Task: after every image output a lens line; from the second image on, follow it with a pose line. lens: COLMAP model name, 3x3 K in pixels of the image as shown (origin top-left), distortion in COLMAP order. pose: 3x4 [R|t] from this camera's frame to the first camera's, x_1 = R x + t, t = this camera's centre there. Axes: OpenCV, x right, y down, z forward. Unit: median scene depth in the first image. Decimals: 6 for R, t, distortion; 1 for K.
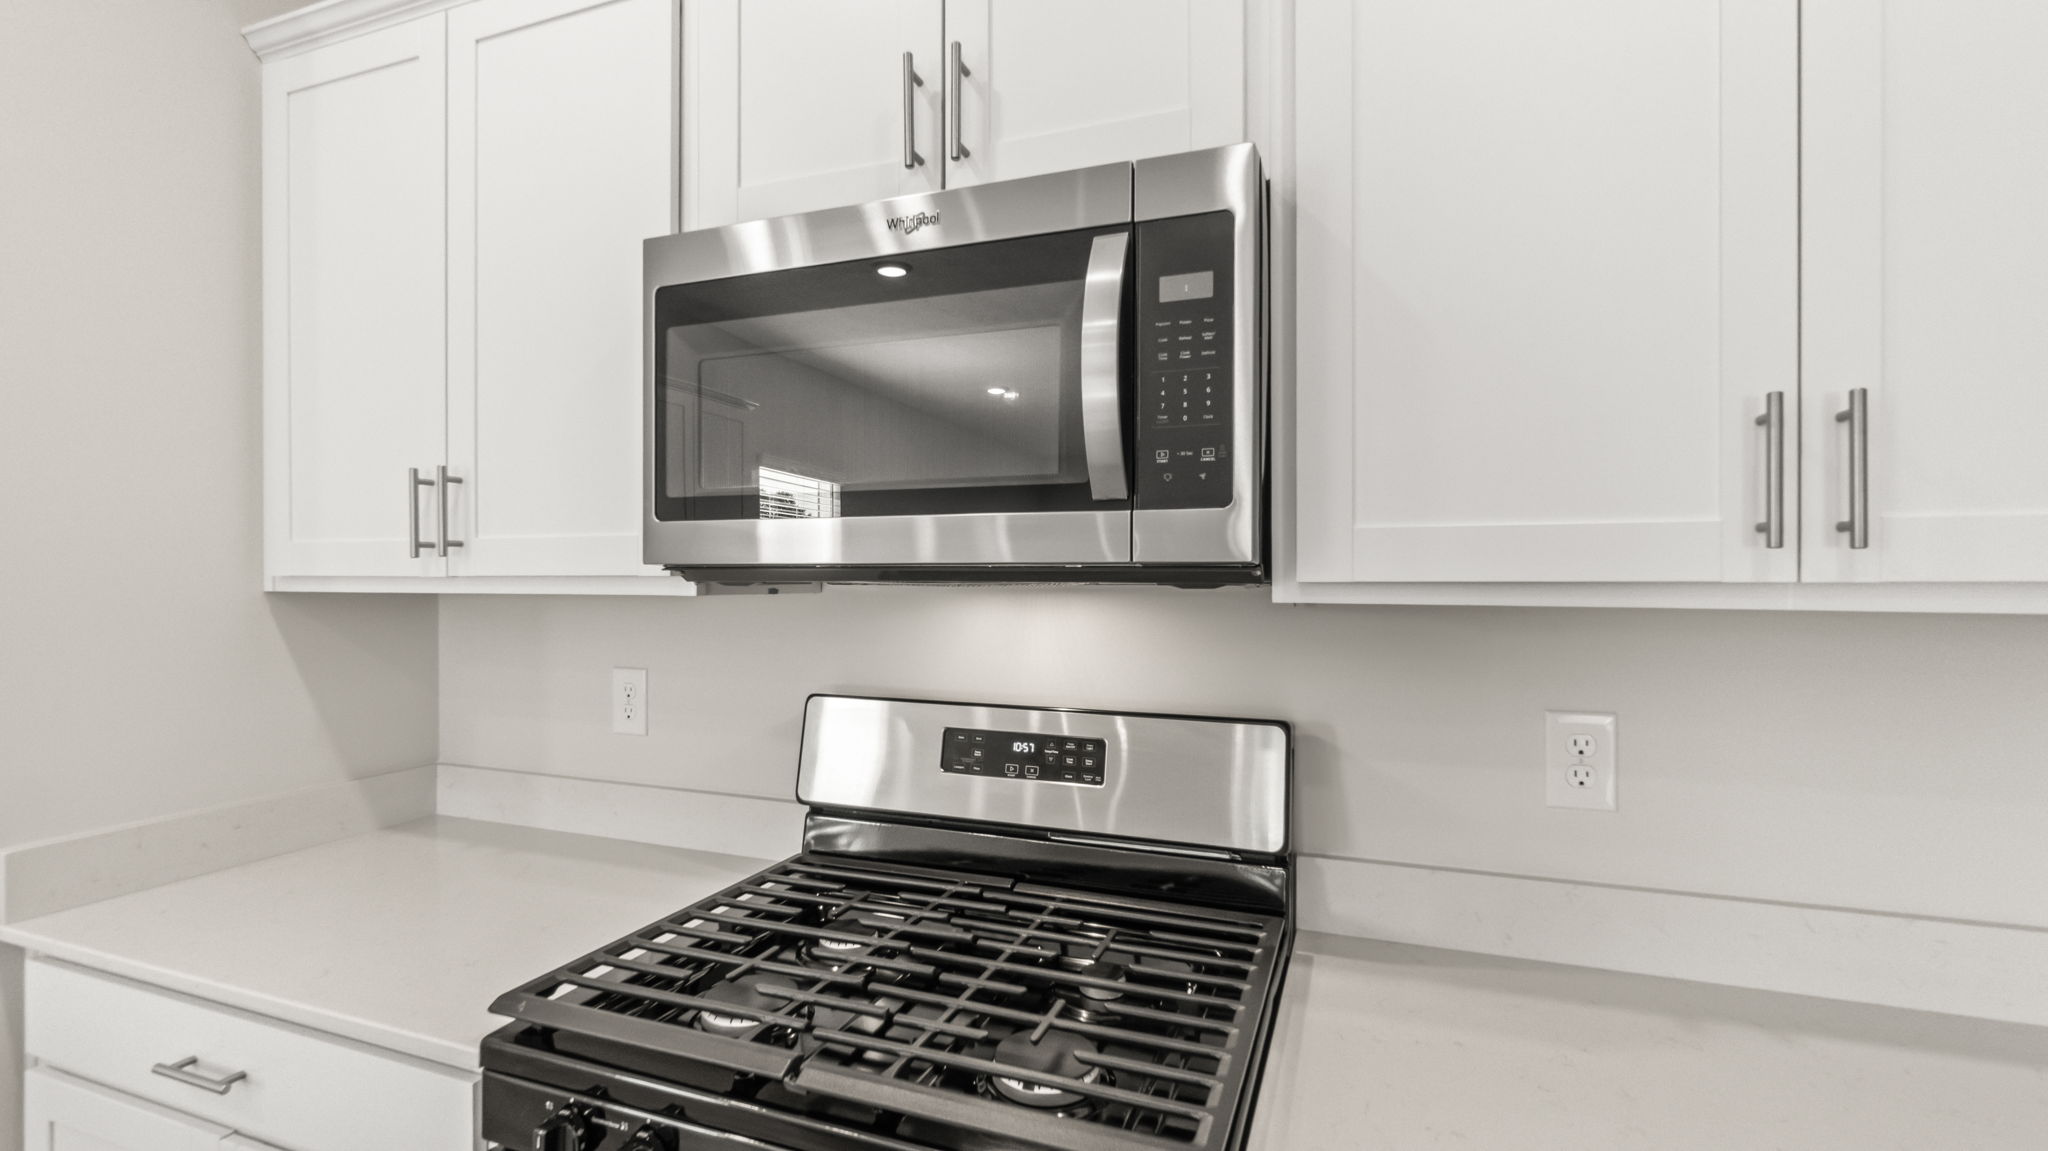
lens RADIAL K [[914.5, 0, 1024.6], [0, 914.5, 572.4], [0, 0, 1]] dist [0.013305, -0.005055]
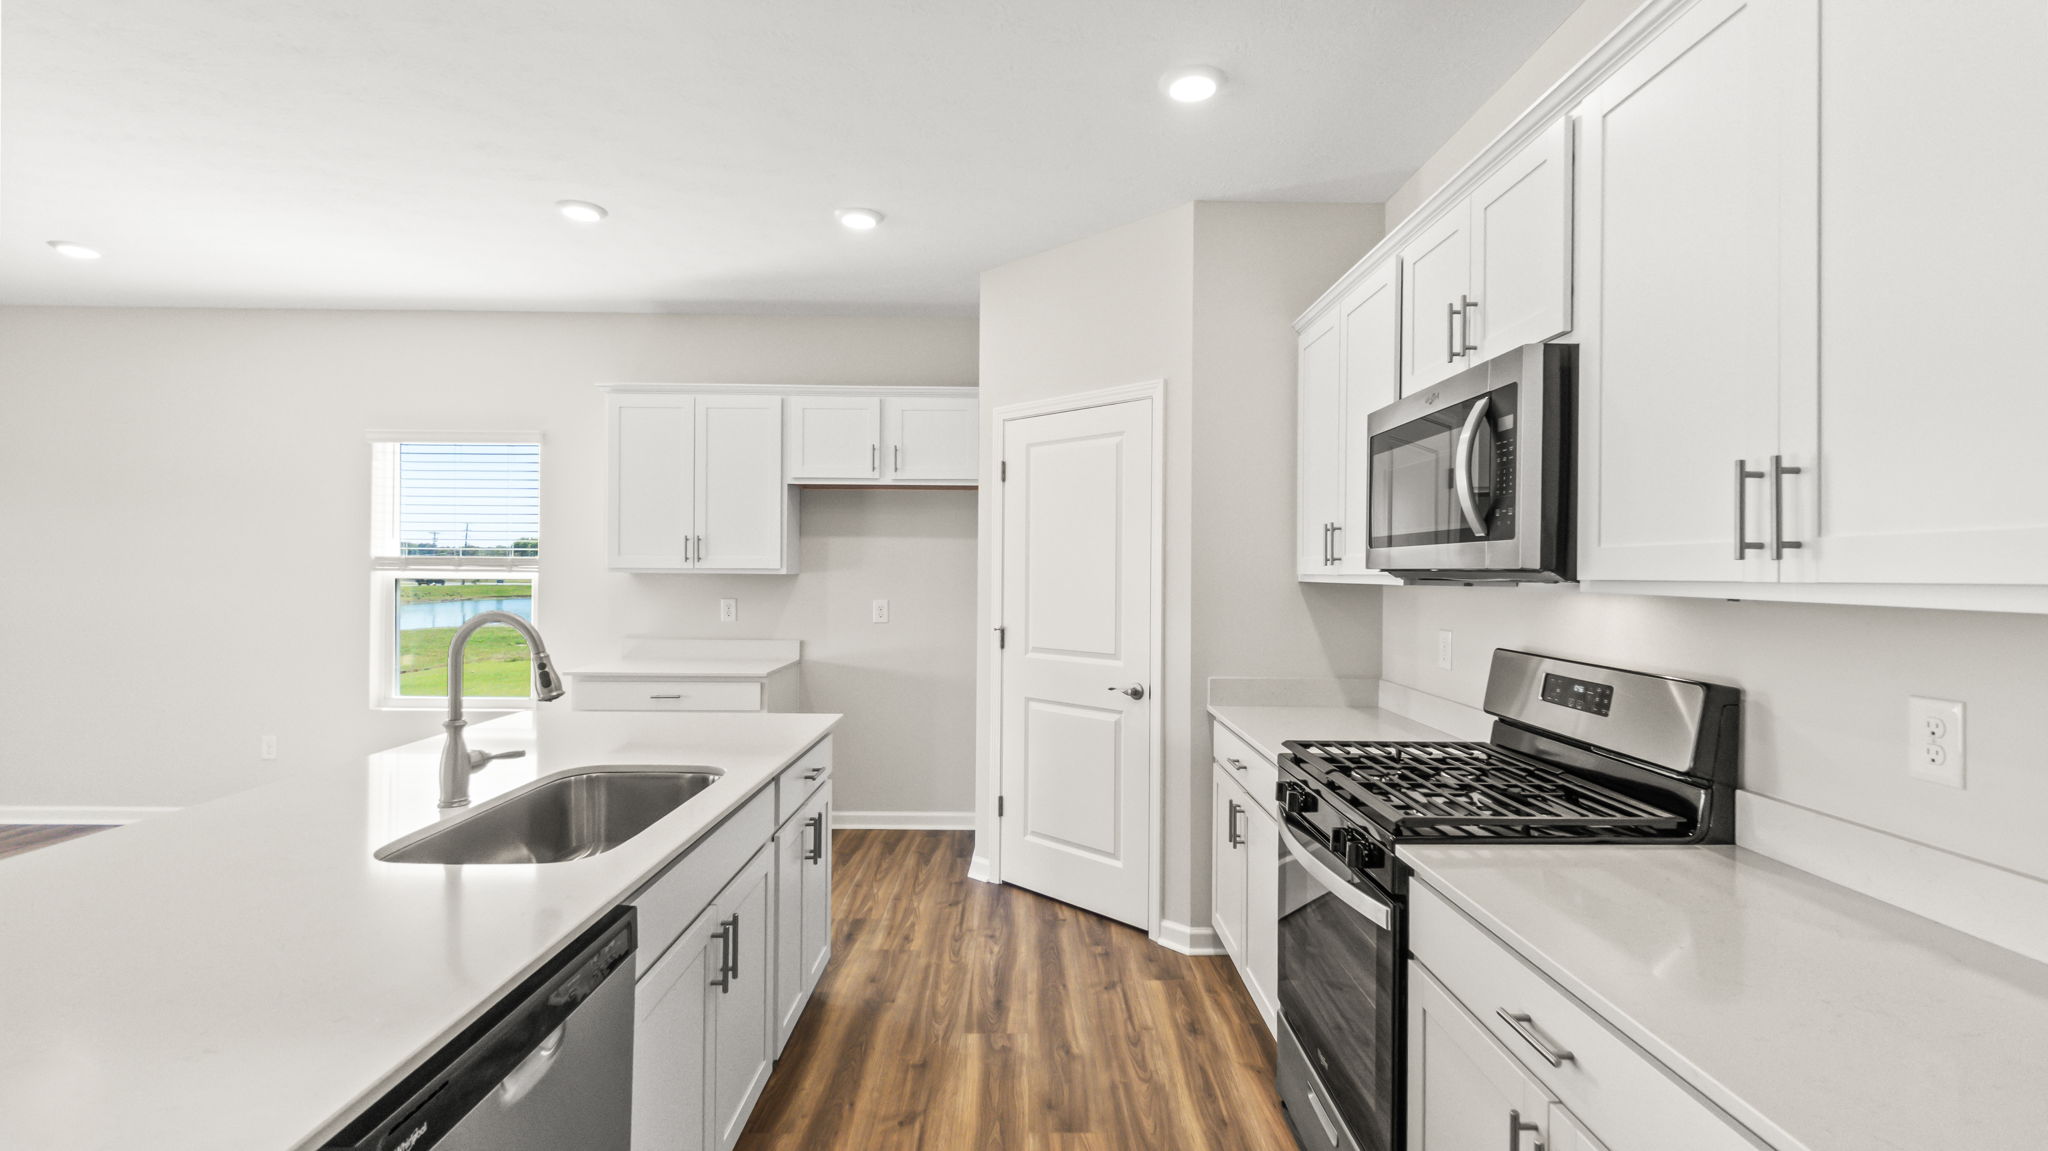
lens RADIAL K [[914.5, 0, 1024.6], [0, 914.5, 572.4], [0, 0, 1]] dist [0.013305, -0.005055]
pose [[0.357071, 0.005208, -0.934063, 1.163418], [-0.007225, 0.999970, 0.002814, -0.001447], [0.934049, 0.005744, 0.357098, -0.437985]]
